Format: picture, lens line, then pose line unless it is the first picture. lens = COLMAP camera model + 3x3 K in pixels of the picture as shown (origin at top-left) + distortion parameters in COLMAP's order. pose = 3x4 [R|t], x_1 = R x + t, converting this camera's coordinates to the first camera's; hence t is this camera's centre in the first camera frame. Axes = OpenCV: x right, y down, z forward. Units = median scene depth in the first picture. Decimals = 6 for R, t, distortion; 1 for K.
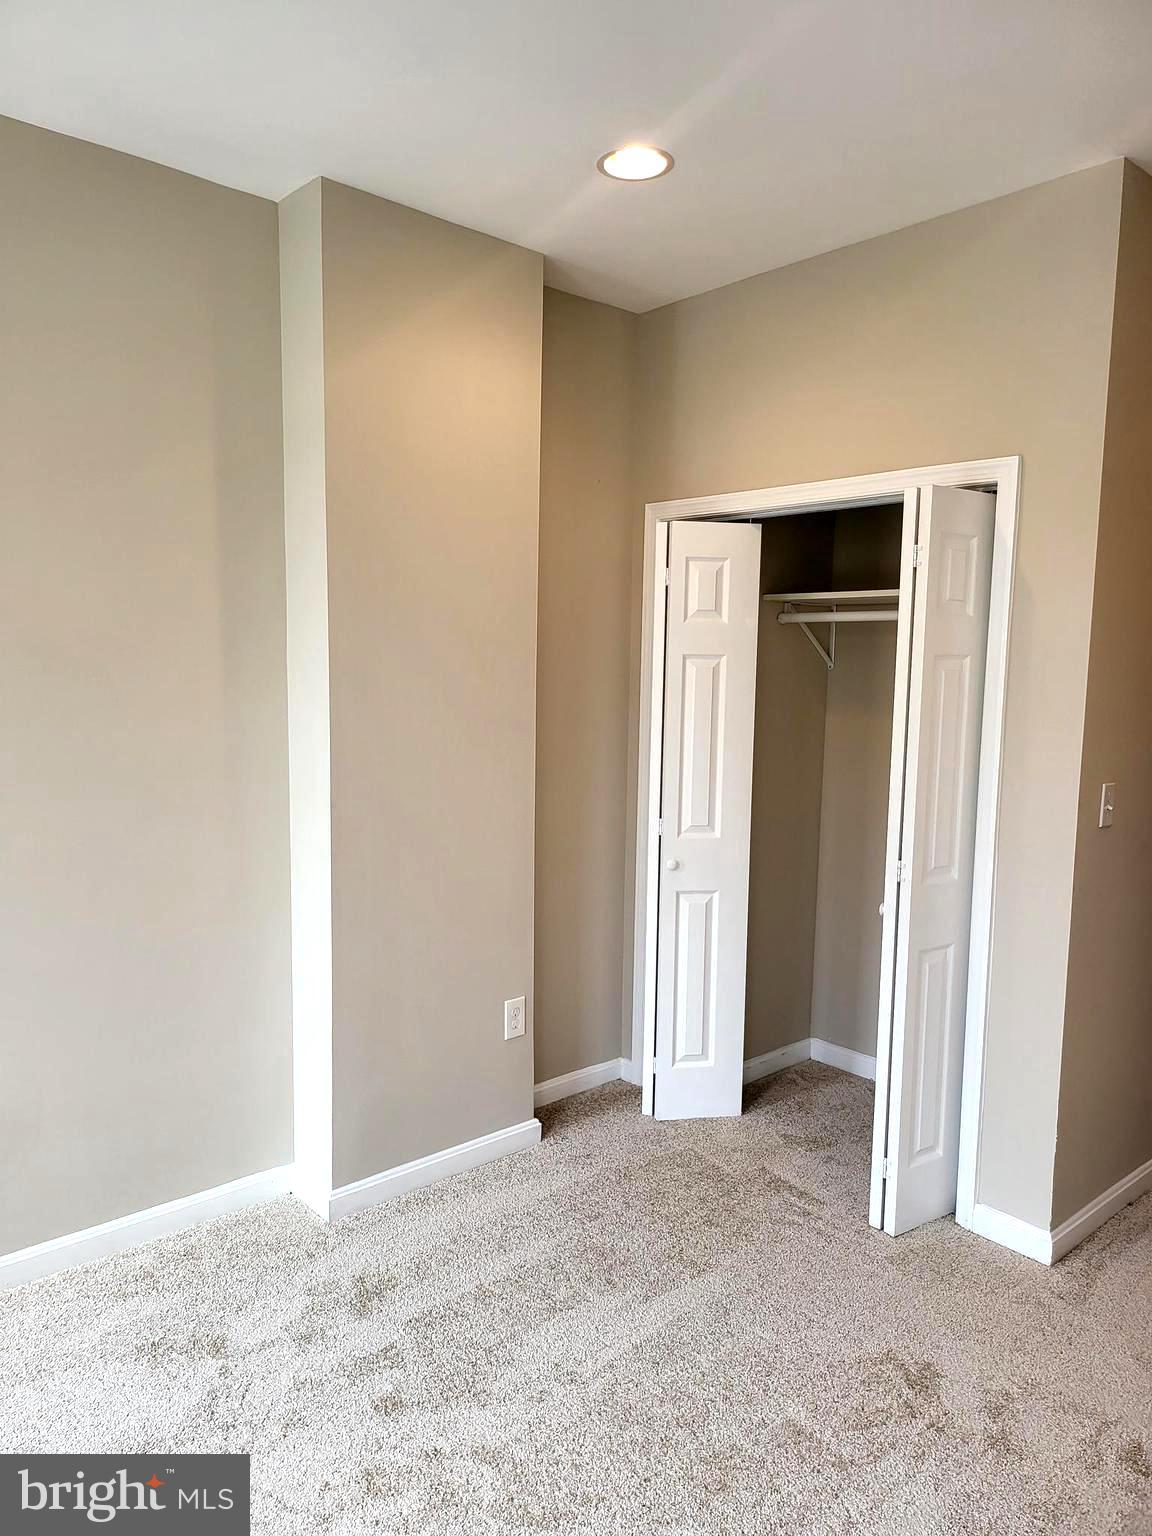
lens RADIAL K [[1080.5, 0, 568.7], [0, 1080.5, 784.8], [0, 0, 1]] dist [0.057050, -0.060971]
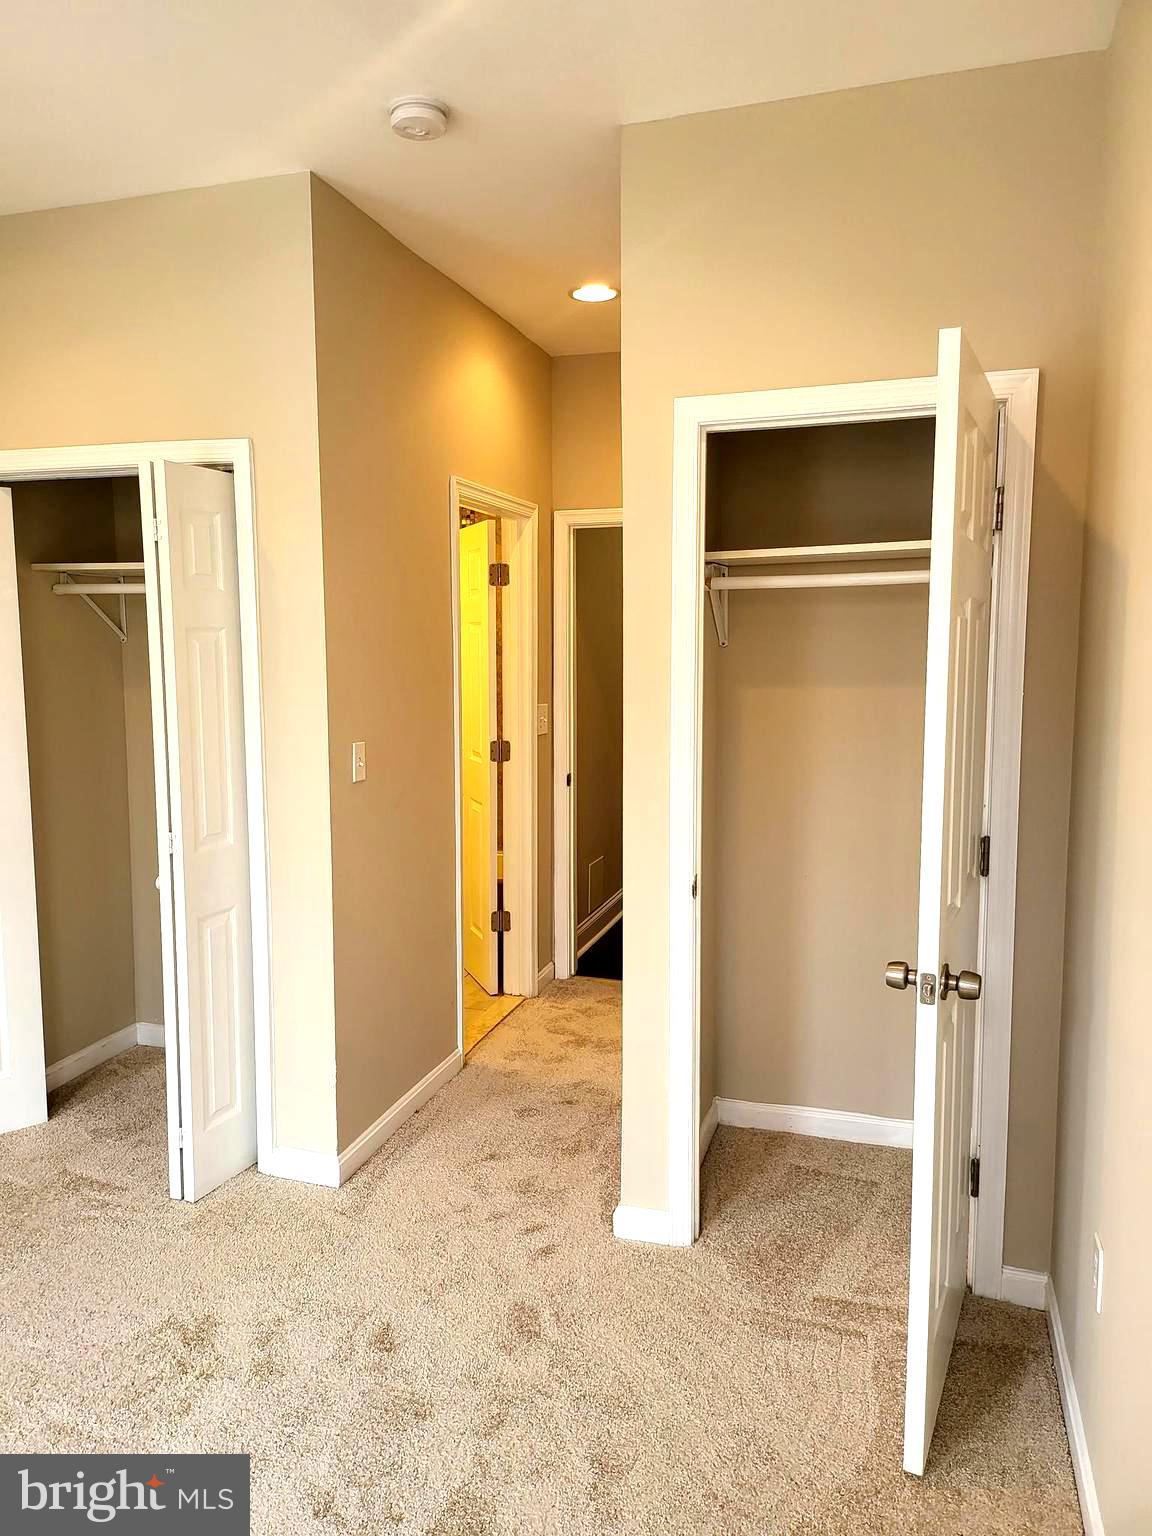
lens RADIAL K [[1080.5, 0, 570.9], [0, 1080.5, 762.8], [0, 0, 1]] dist [0.057050, -0.060971]
pose [[0.857692, -0.076667, 0.508416, 0.114862], [0.073434, 0.996949, 0.026454, 0.005901], [-0.508893, 0.014646, 0.860705, -0.057271]]
